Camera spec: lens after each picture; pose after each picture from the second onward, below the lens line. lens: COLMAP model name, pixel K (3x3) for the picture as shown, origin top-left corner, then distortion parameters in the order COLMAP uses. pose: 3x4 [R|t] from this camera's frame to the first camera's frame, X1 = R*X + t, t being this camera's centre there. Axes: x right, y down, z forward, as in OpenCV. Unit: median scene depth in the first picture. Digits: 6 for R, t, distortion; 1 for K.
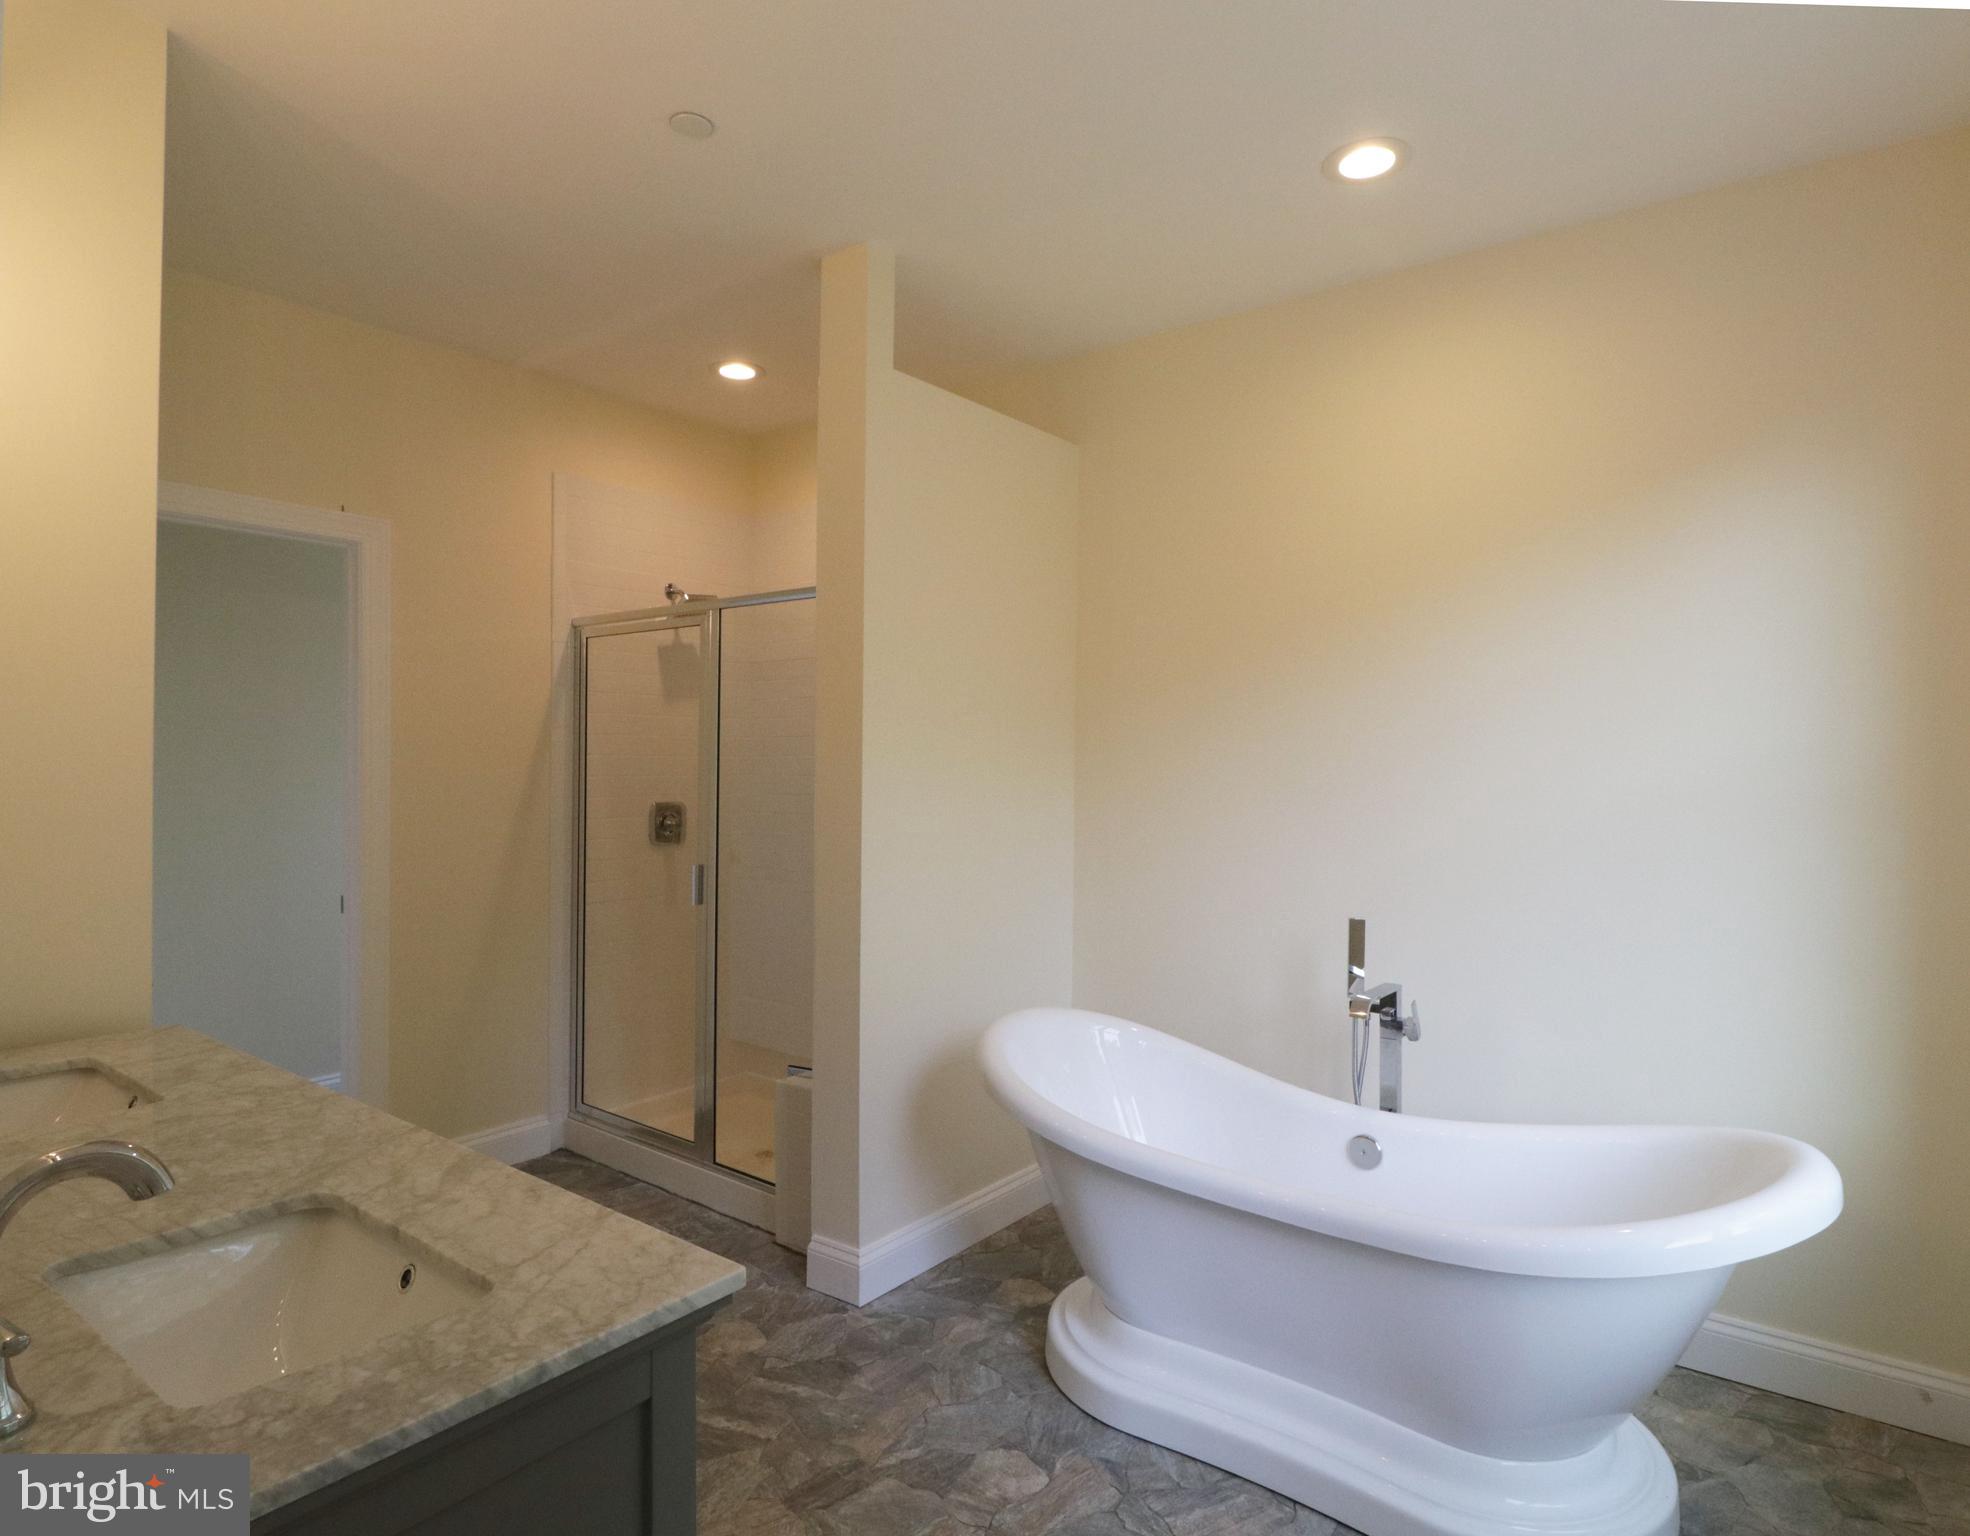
lens RADIAL K [[1080.3, 0, 979.7], [0, 1080.3, 769.0], [0, 0, 1]] dist [-0.013658, -0.001648]
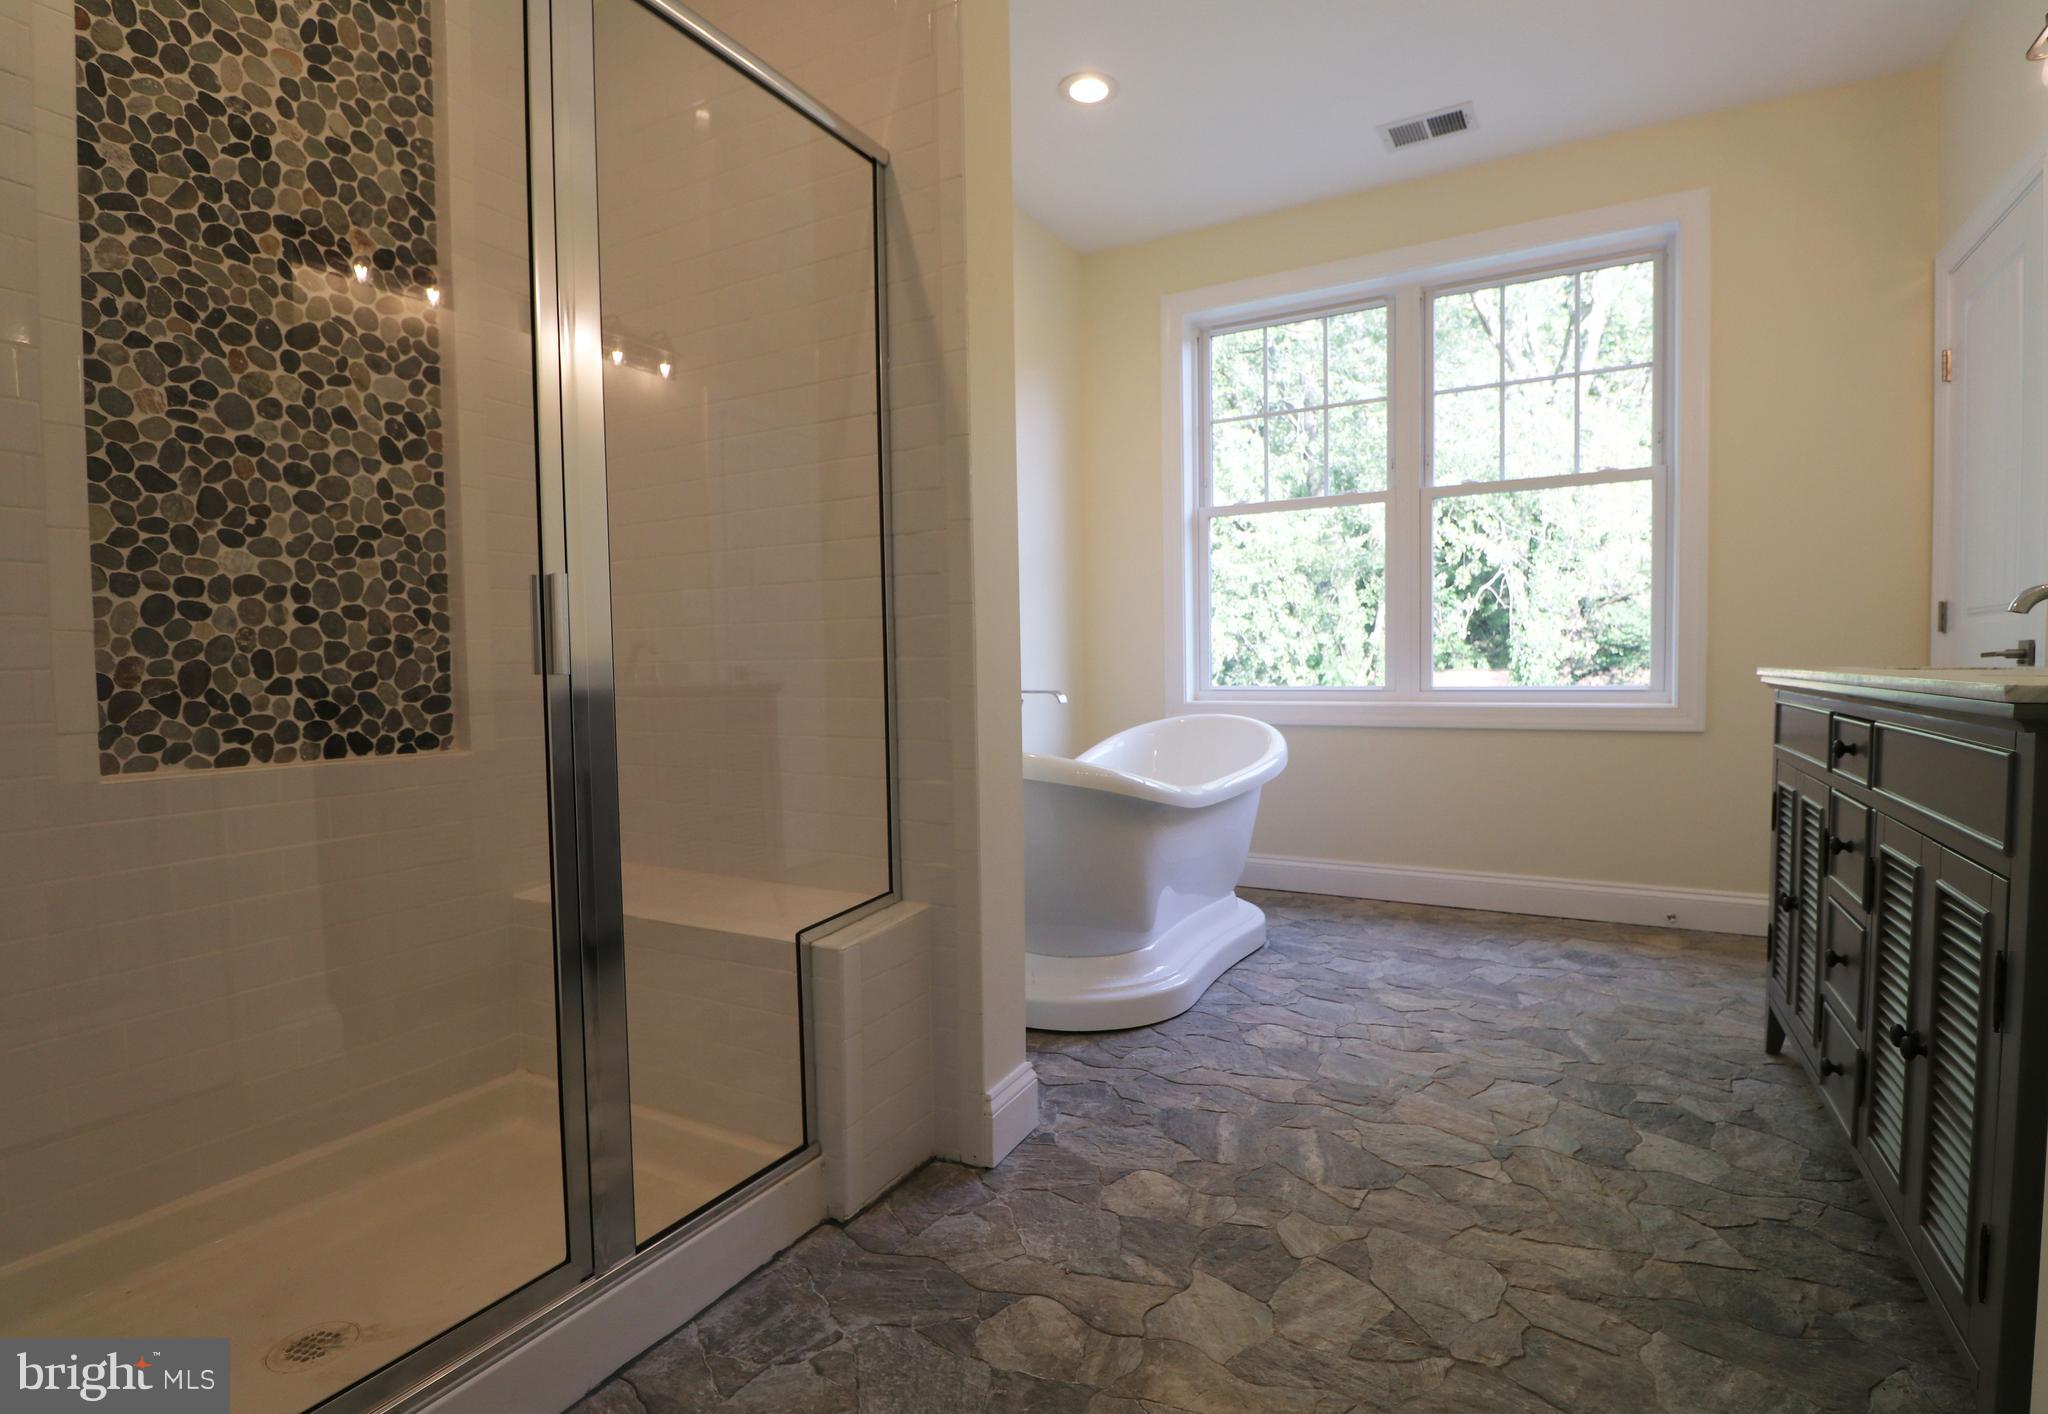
lens RADIAL K [[989.2, 0, 1035.0], [0, 989.2, 711.9], [0, 0, 1]] dist [-0.002582, -0.000029]
pose [[-0.159418, -0.047421, 0.986072, -0.936701], [0.011957, 0.998680, 0.049961, 0.177800], [-0.987139, 0.019755, -0.158640, 1.268017]]
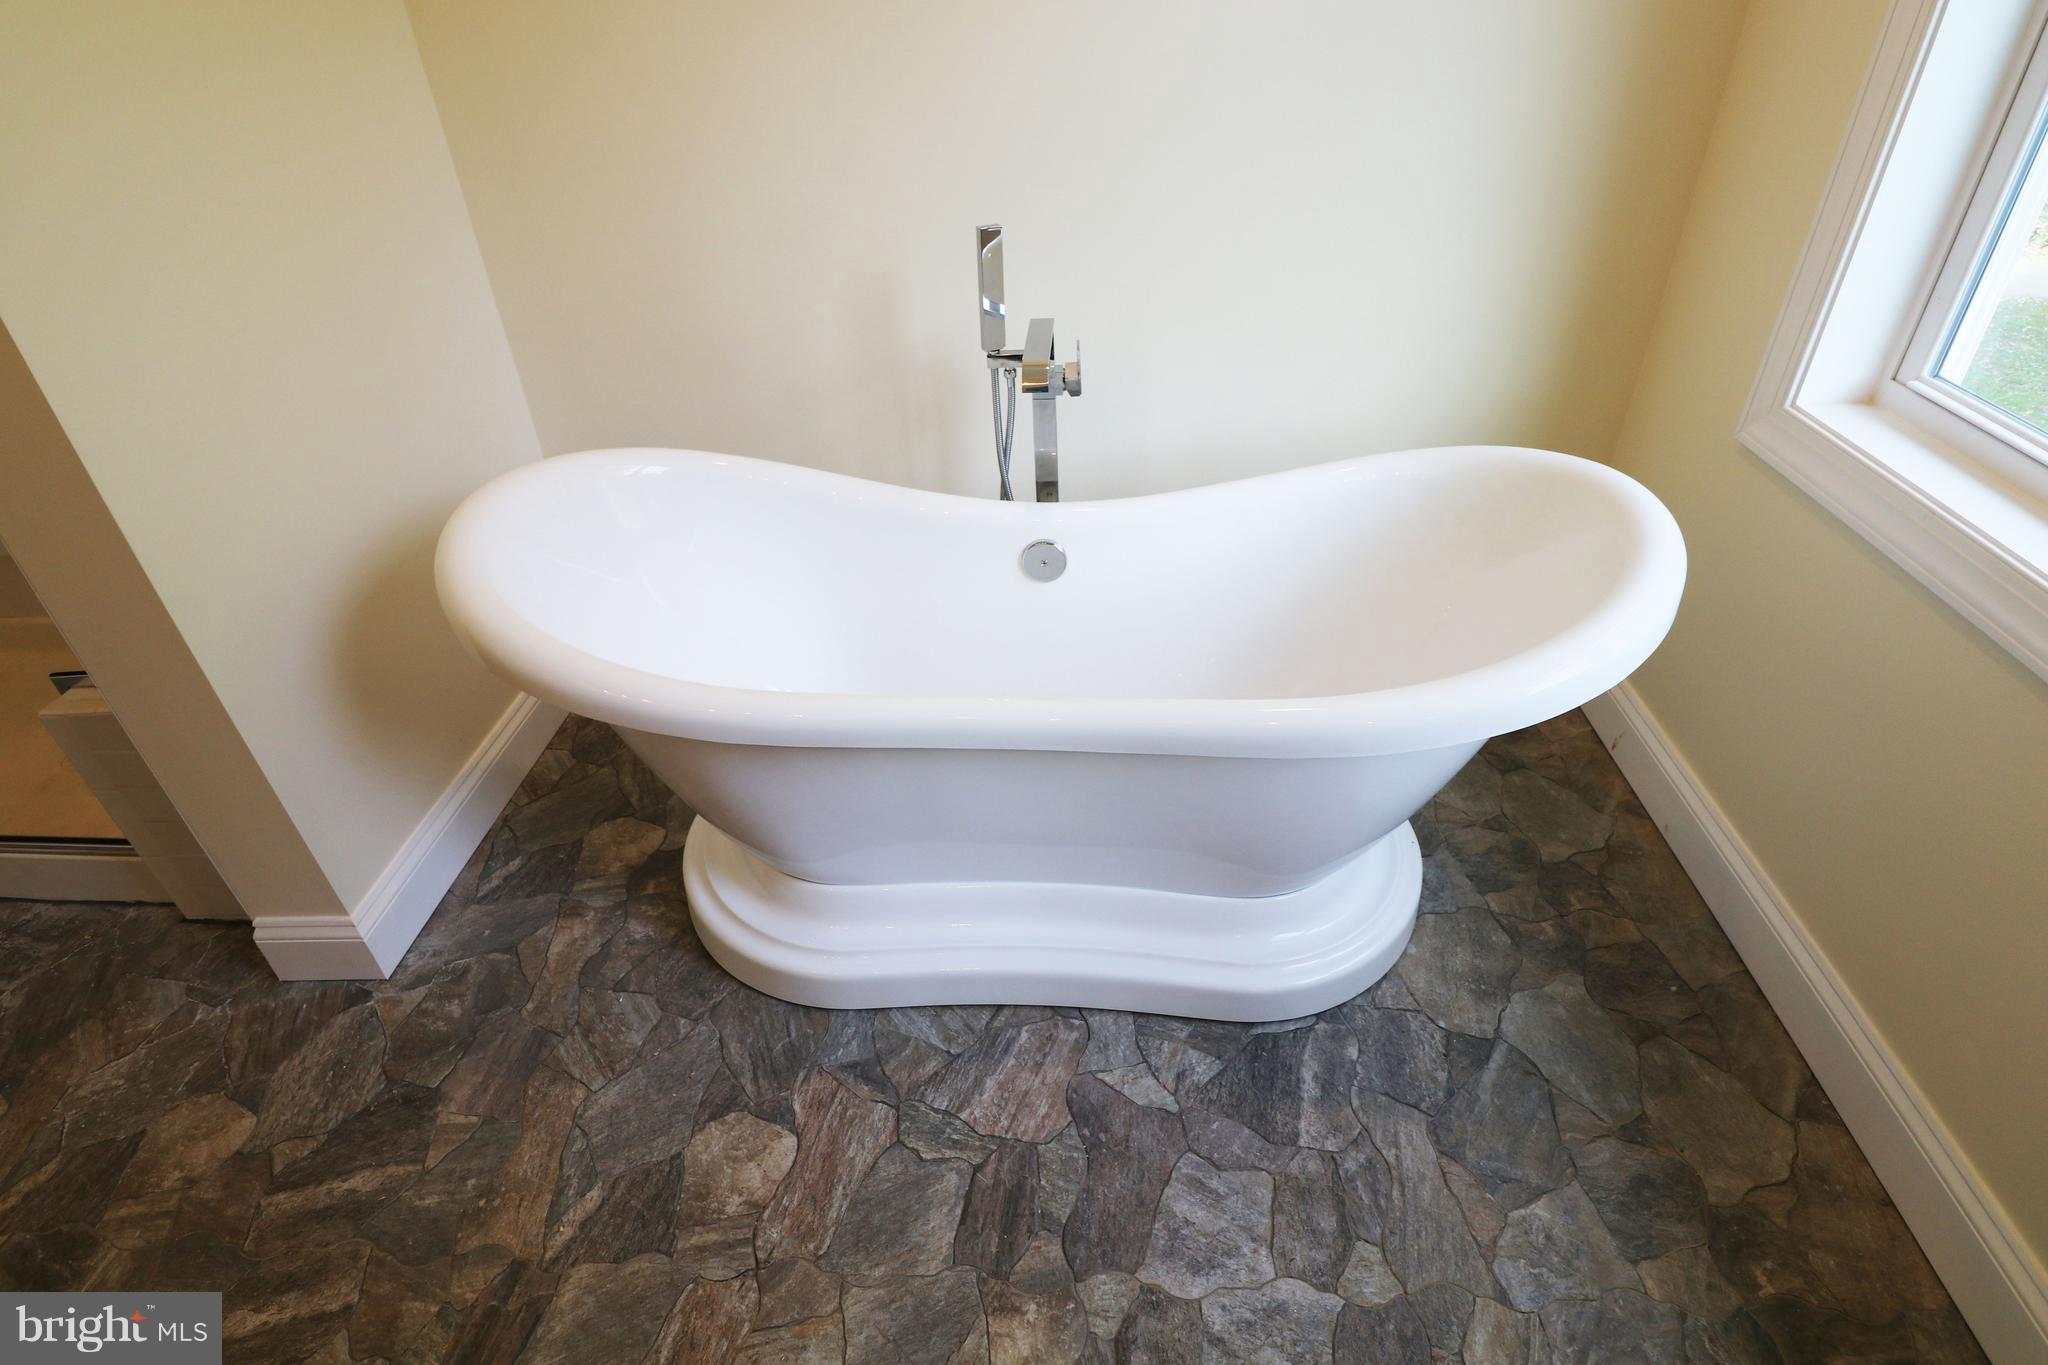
lens RADIAL K [[1028.9, 0, 1025.7], [0, 1028.9, 678.8], [0, 0, 1]] dist [-0.009589, -0.005014]
pose [[0.817584, -0.361928, 0.447844, -0.006943], [0.040841, 0.812256, 0.581870, 0.002067], [-0.574358, -0.457438, 0.678869, 0.494572]]
